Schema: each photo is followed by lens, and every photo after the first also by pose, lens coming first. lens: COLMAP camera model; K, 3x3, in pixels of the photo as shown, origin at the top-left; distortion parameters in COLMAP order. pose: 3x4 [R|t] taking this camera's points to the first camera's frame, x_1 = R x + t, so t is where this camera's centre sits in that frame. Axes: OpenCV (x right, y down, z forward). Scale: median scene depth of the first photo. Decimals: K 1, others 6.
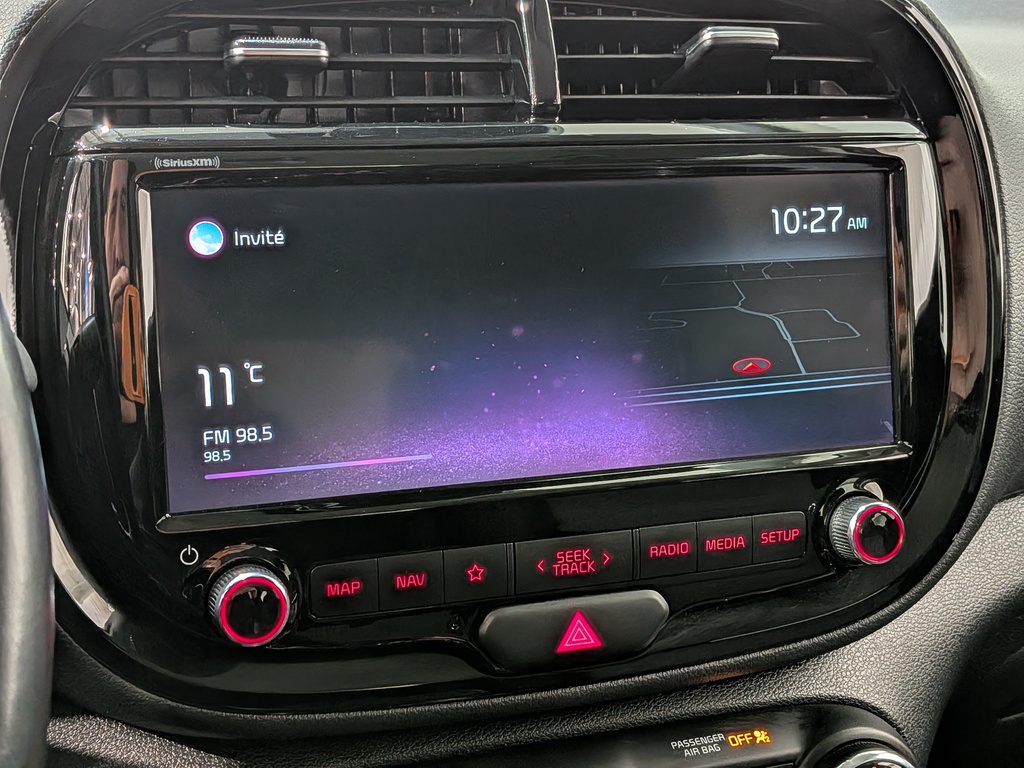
lens RADIAL K [[1465.4, 0, 503.5], [0, 1465.4, 355.7], [0, 0, 1]] dist [0.060365, 0.000000]
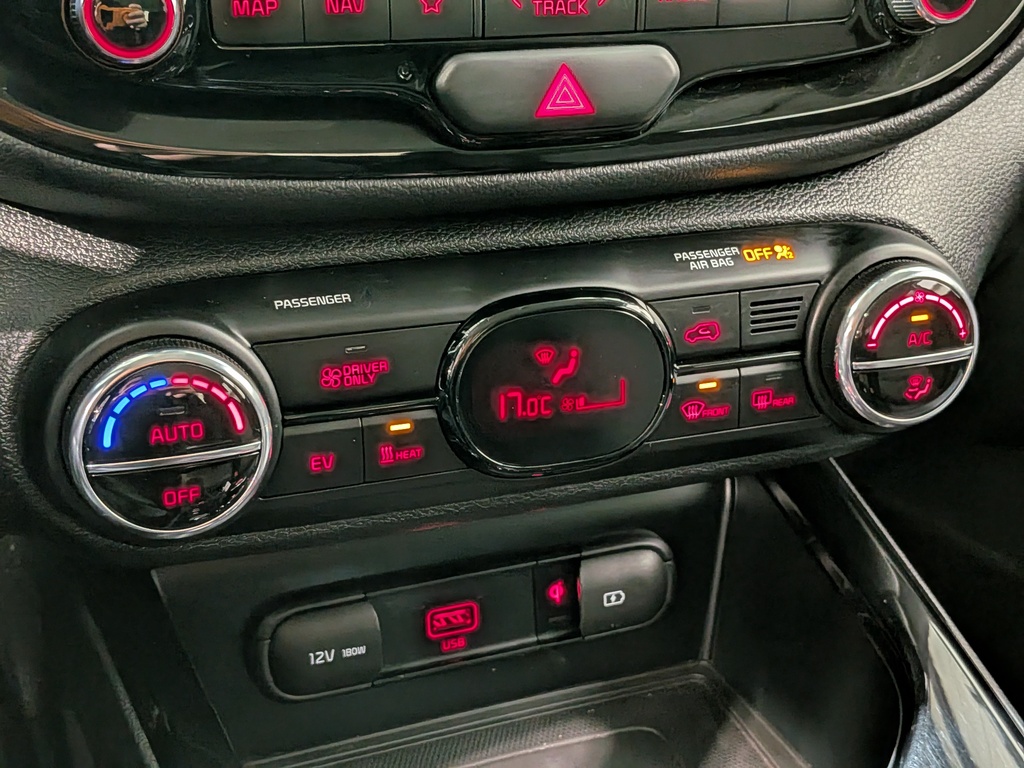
lens RADIAL K [[1465.4, 0, 533.0], [0, 1465.4, 392.9], [0, 0, 1]] dist [0.060365, 0.000000]
pose [[0.999671, 0.010254, 0.023527, 0.016877], [-0.015077, 0.976488, 0.215046, 0.169665], [-0.020769, -0.215330, 0.976320, 0.191086]]
